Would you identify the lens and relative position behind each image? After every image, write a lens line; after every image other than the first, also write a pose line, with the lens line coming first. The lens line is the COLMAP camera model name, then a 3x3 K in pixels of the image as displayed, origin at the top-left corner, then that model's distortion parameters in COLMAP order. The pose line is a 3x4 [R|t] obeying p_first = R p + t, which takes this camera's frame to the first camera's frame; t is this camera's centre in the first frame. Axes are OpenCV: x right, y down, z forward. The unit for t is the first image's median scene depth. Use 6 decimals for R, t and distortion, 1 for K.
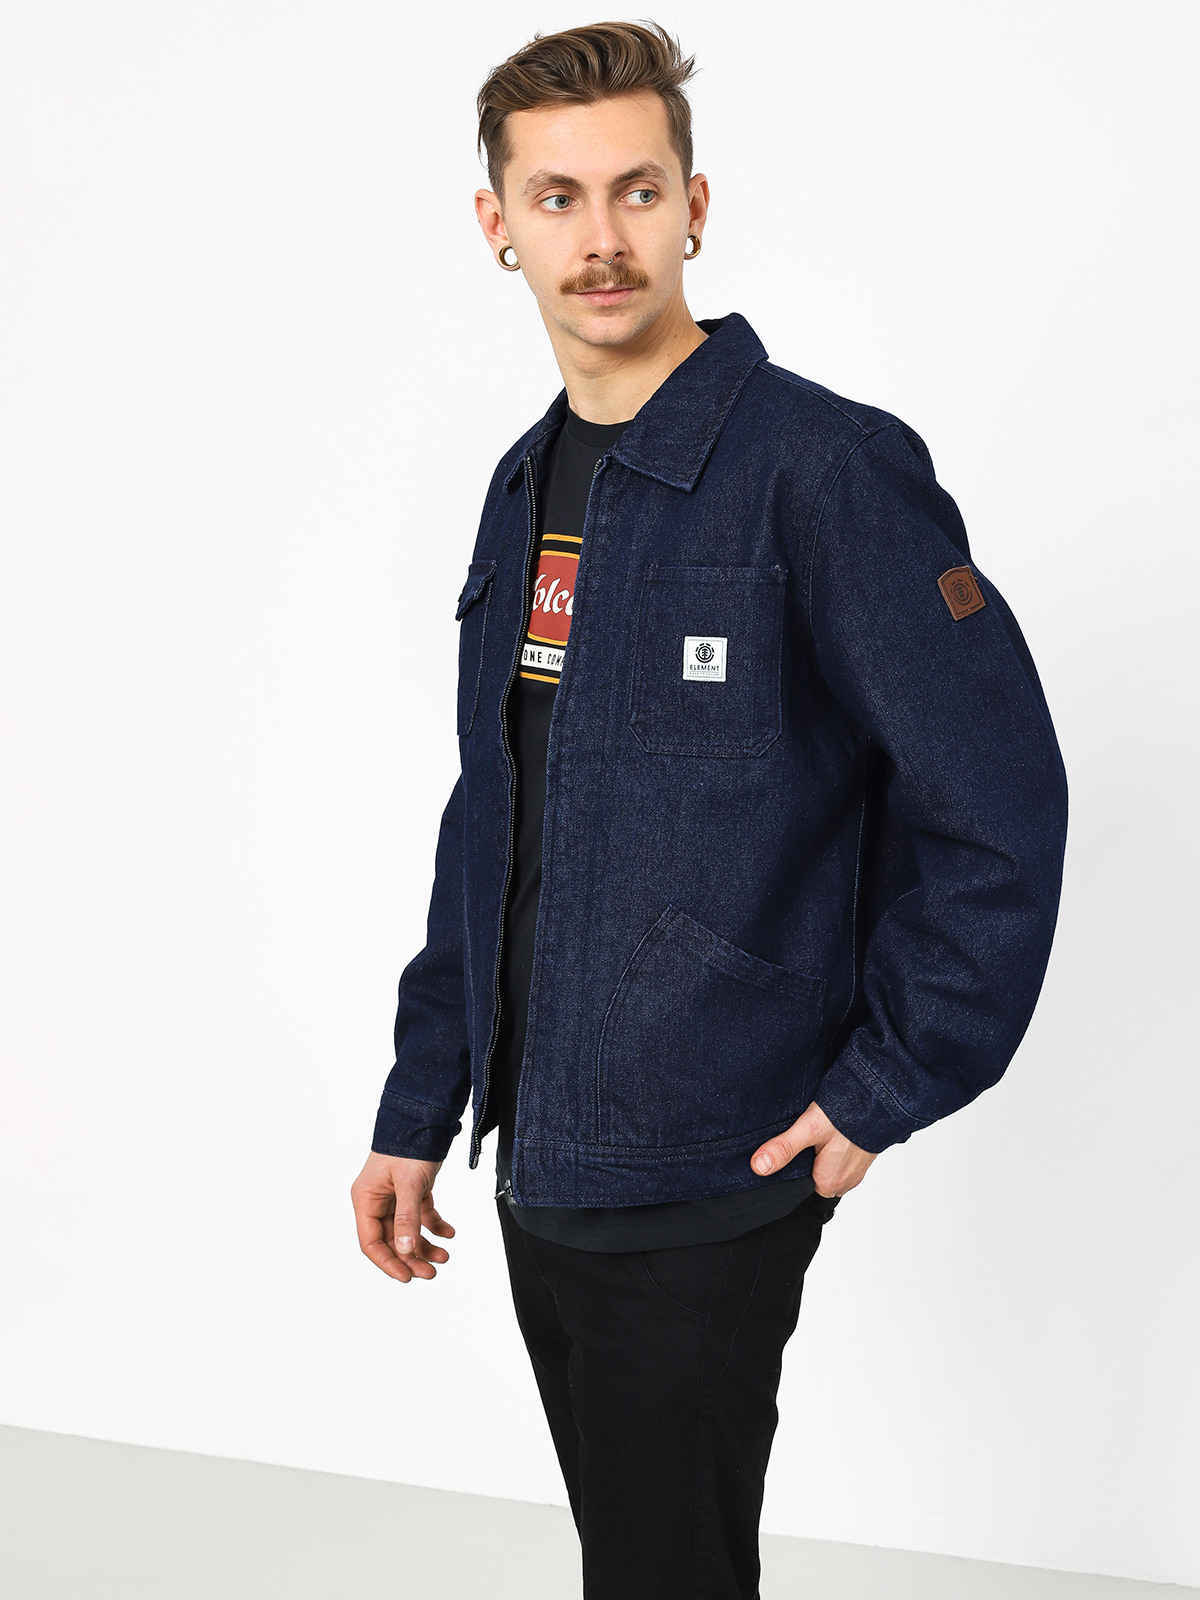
lens RADIAL K [[1903.8, 0, 600.0], [0, 1903.8, 800.0], [0, 0, 1]] dist [-0.128805, -0.009709]
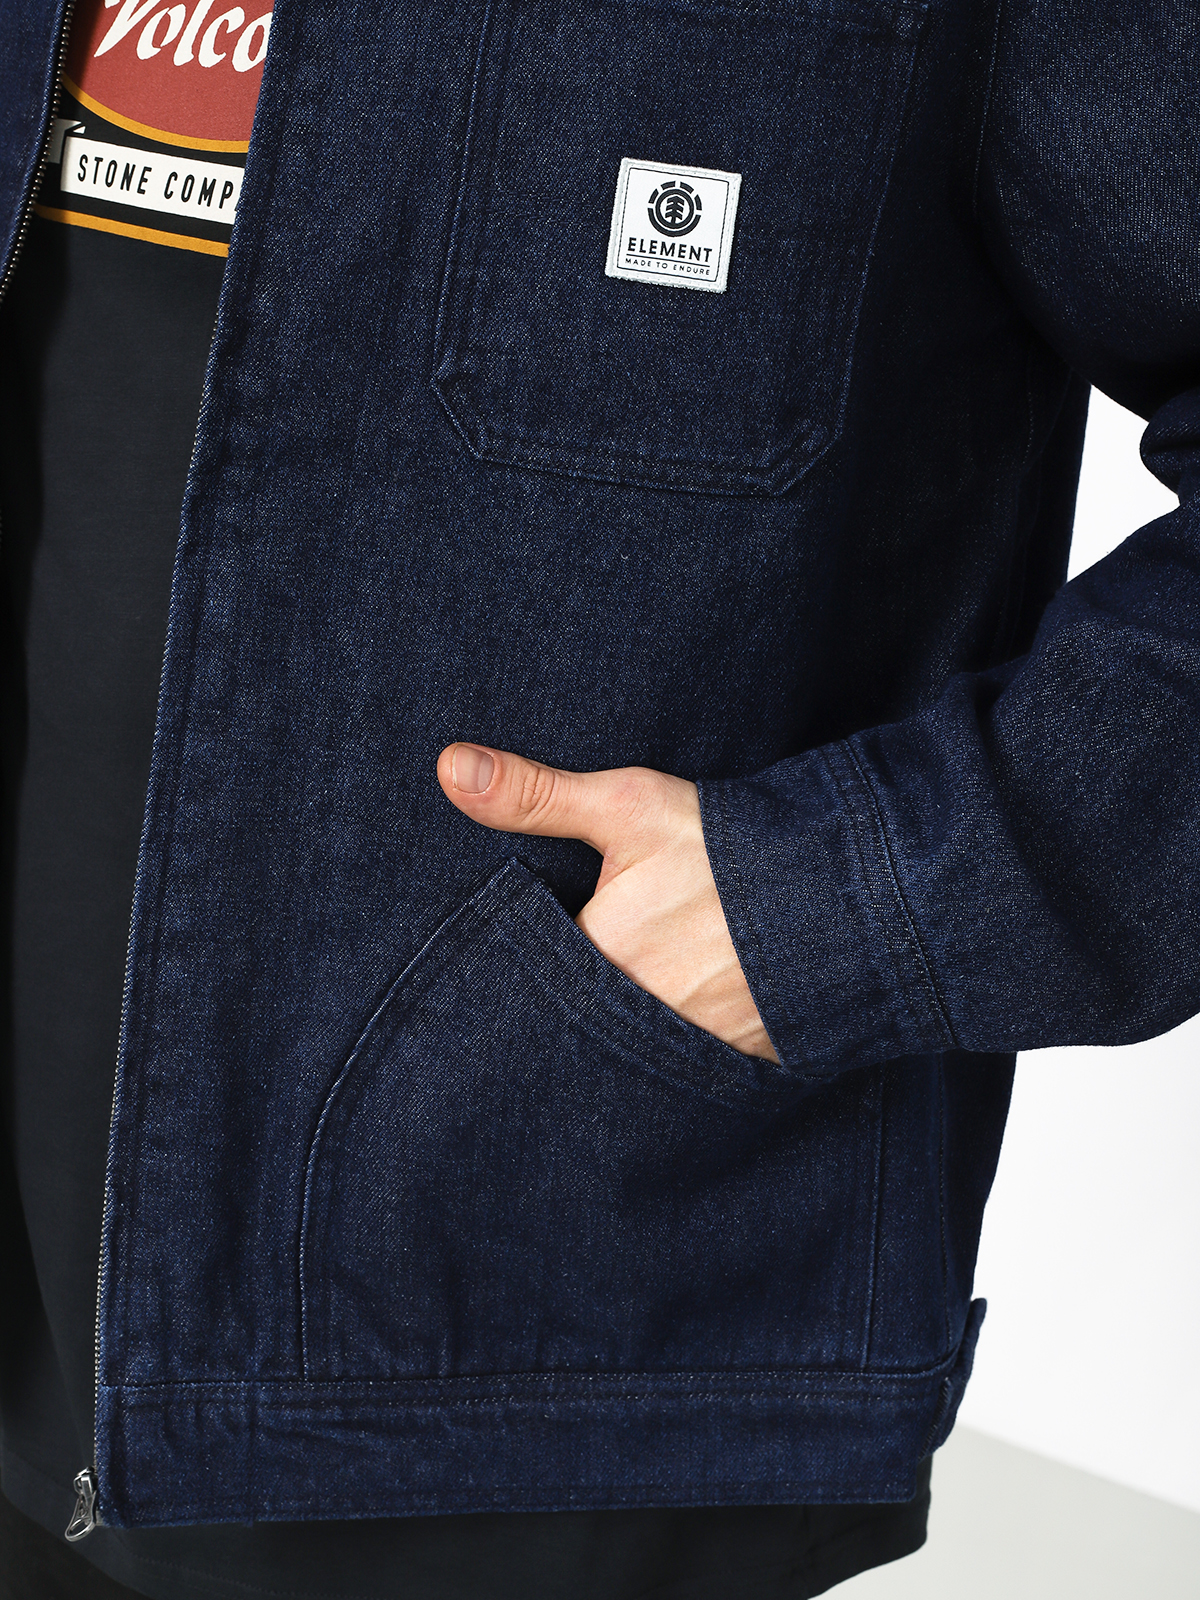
lens RADIAL K [[1903.8, 0, 600.0], [0, 1903.8, 800.0], [0, 0, 1]] dist [-0.128805, -0.009709]
pose [[0.946827, -0.004258, 0.321715, -0.074554], [-0.068987, 0.973970, 0.215924, -0.042740], [-0.314260, -0.226637, 0.921888, 0.633160]]
